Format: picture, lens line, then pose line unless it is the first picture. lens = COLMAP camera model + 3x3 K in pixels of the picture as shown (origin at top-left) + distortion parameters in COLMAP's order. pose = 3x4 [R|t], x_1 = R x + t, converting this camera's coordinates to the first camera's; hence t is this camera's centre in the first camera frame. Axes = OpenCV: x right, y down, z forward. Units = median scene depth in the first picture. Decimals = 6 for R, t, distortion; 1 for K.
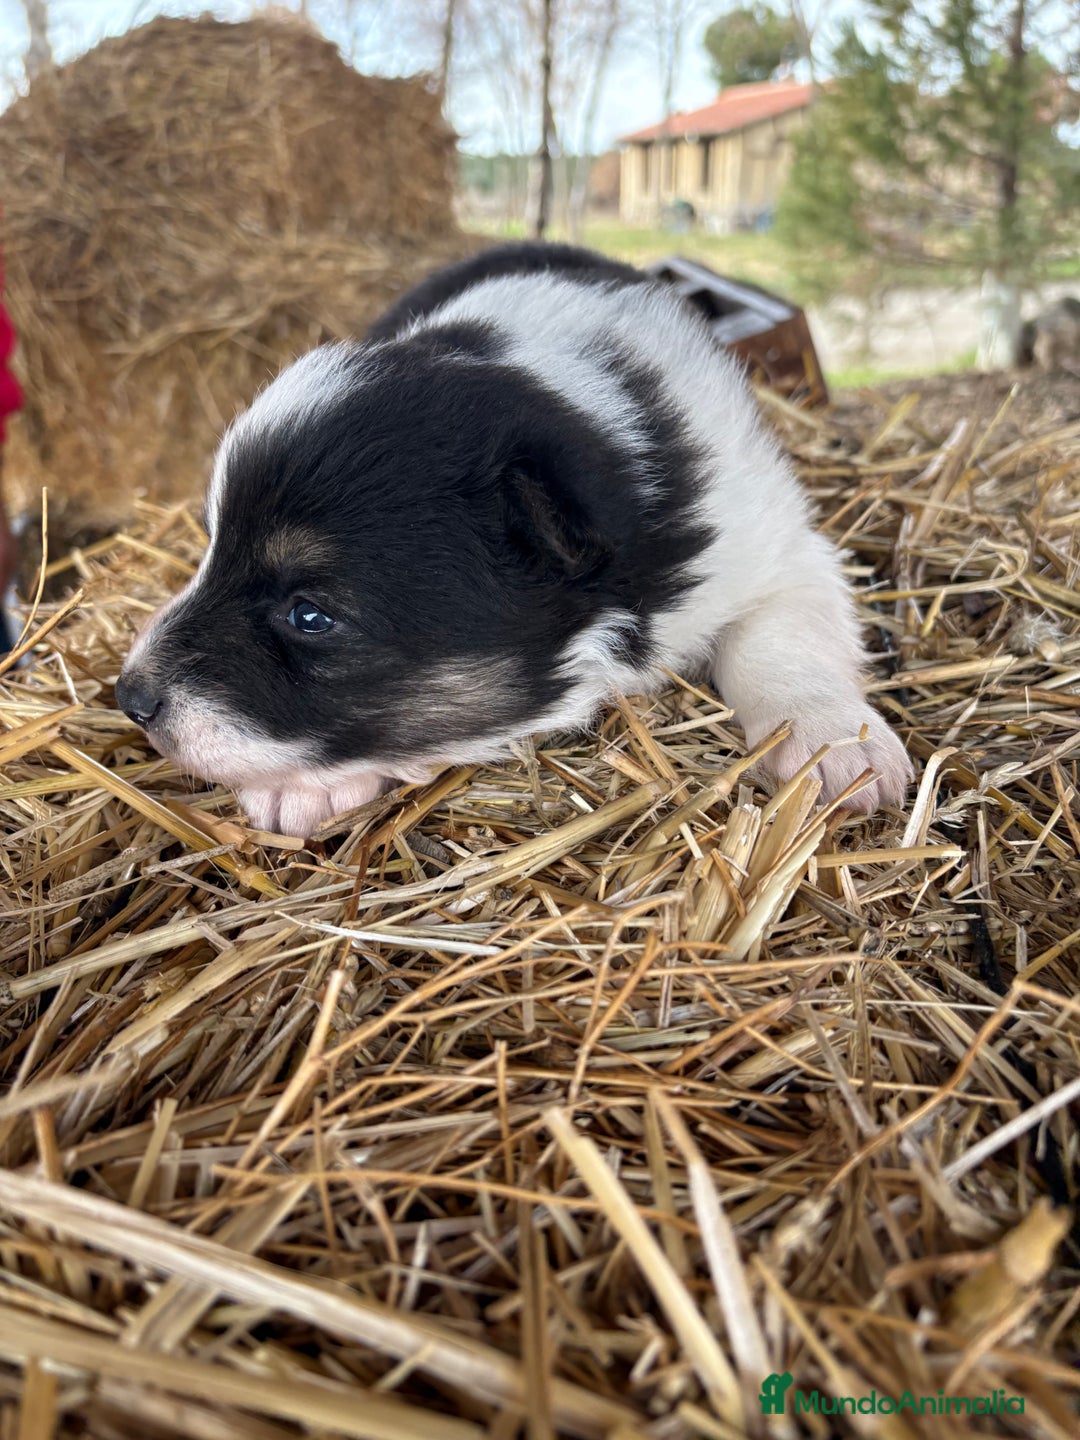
lens RADIAL K [[1172.4, 0, 572.2], [0, 1172.4, 716.6], [0, 0, 1]] dist [0.006116, -0.034788]
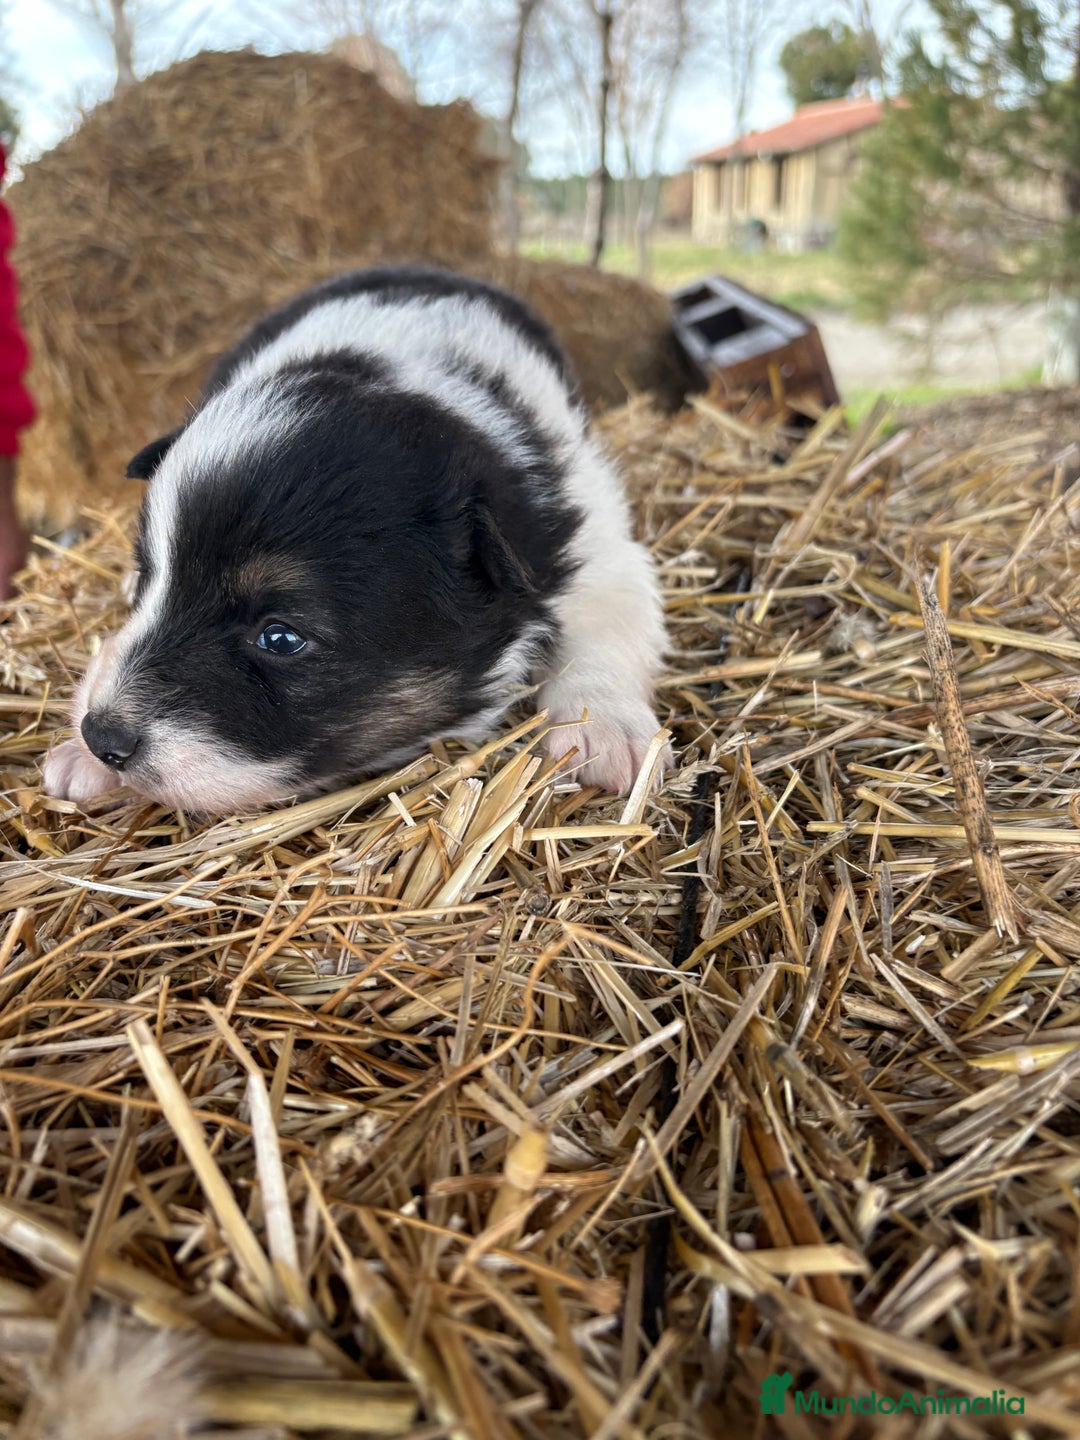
lens RADIAL K [[1172.4, 0, 565.8], [0, 1172.4, 726.6], [0, 0, 1]] dist [0.006116, -0.034788]
pose [[0.997014, 0.016367, -0.075469, 0.222567], [-0.016968, 0.999829, -0.007329, 0.023233], [0.075336, 0.008587, 0.997121, -0.045739]]
